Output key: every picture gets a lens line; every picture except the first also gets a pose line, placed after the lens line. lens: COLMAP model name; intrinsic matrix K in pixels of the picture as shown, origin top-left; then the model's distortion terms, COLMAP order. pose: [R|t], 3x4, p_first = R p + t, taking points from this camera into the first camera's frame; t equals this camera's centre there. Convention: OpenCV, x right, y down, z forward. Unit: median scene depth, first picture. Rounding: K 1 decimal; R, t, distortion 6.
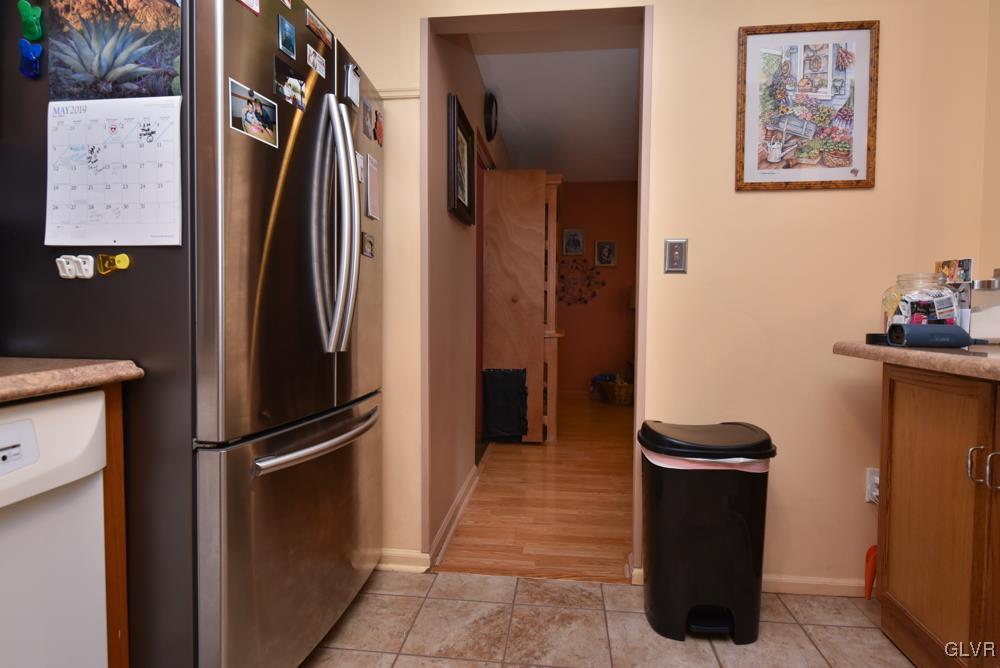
lens RADIAL K [[527.9, 0, 498.1], [0, 527.9, 330.5], [0, 0, 1]] dist [0.000161, -0.000049]
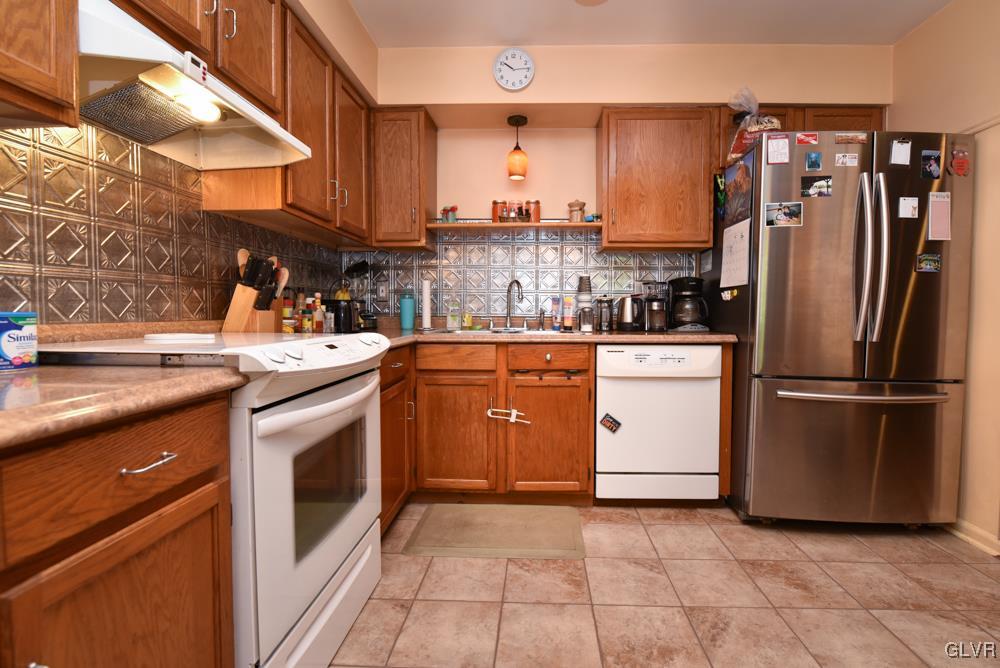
lens RADIAL K [[445.1, 0, 506.9], [0, 445.1, 330.4], [0, 0, 1]] dist [0.001536, -0.003523]
pose [[0.043638, 0.033263, -0.998494, 1.193070], [-0.045339, 0.998482, 0.031281, 0.022575], [0.998018, 0.043906, 0.045080, -0.097570]]
